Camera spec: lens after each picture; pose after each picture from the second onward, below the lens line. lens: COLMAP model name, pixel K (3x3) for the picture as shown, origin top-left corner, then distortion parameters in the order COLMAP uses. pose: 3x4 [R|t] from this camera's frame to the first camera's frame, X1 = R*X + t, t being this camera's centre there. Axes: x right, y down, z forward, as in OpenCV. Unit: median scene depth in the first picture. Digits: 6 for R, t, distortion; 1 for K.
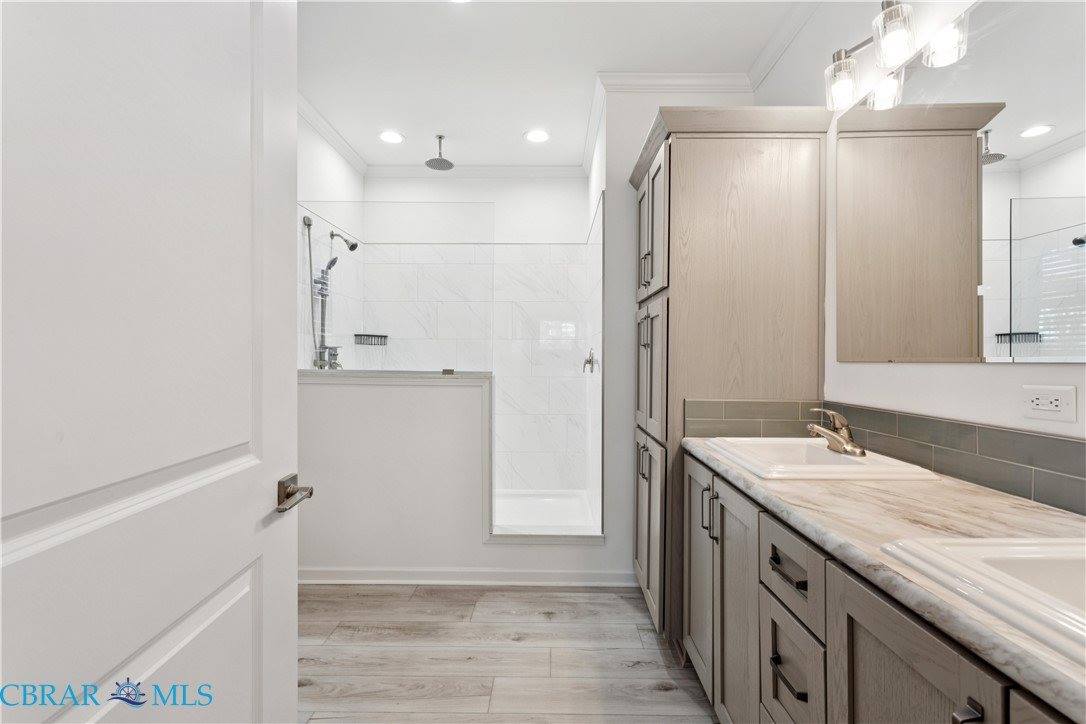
lens RADIAL K [[509.9, 0, 549.2], [0, 509.9, 357.5], [0, 0, 1]] dist [0.000909, -0.000059]
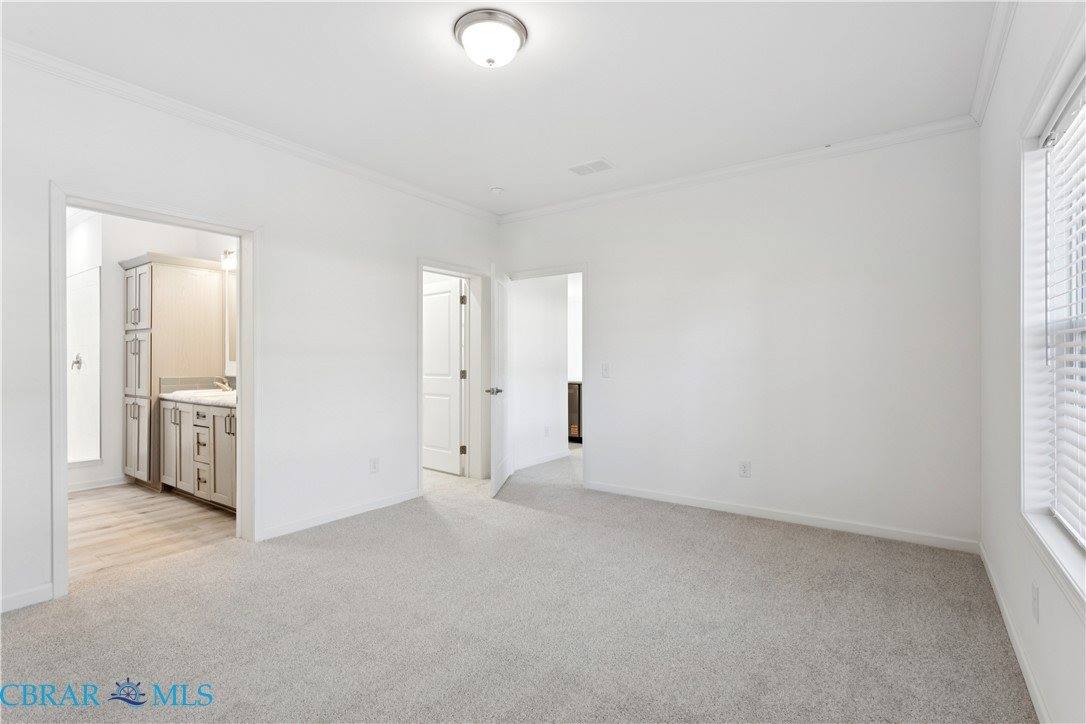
lens RADIAL K [[509.9, 0, 549.2], [0, 509.9, 357.5], [0, 0, 1]] dist [0.000909, -0.000059]
pose [[0.570074, -0.008316, 0.821551, -0.450956], [0.004364, 0.999965, 0.007093, -0.012365], [-0.821582, -0.000458, 0.570090, -1.270679]]
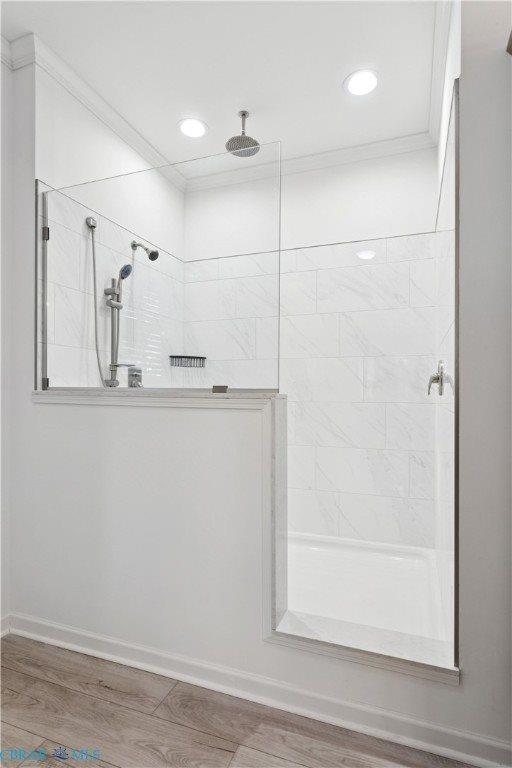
lens RADIAL K [[412.7, 0, 261.5], [0, 412.7, 391.6], [0, 0, 1]] dist [0.001190, -0.000381]
pose [[0.942330, -0.003038, -0.334670, 0.052074], [0.003408, 0.999994, 0.000519, 0.031860], [0.334667, -0.001629, 0.942335, 0.472161]]
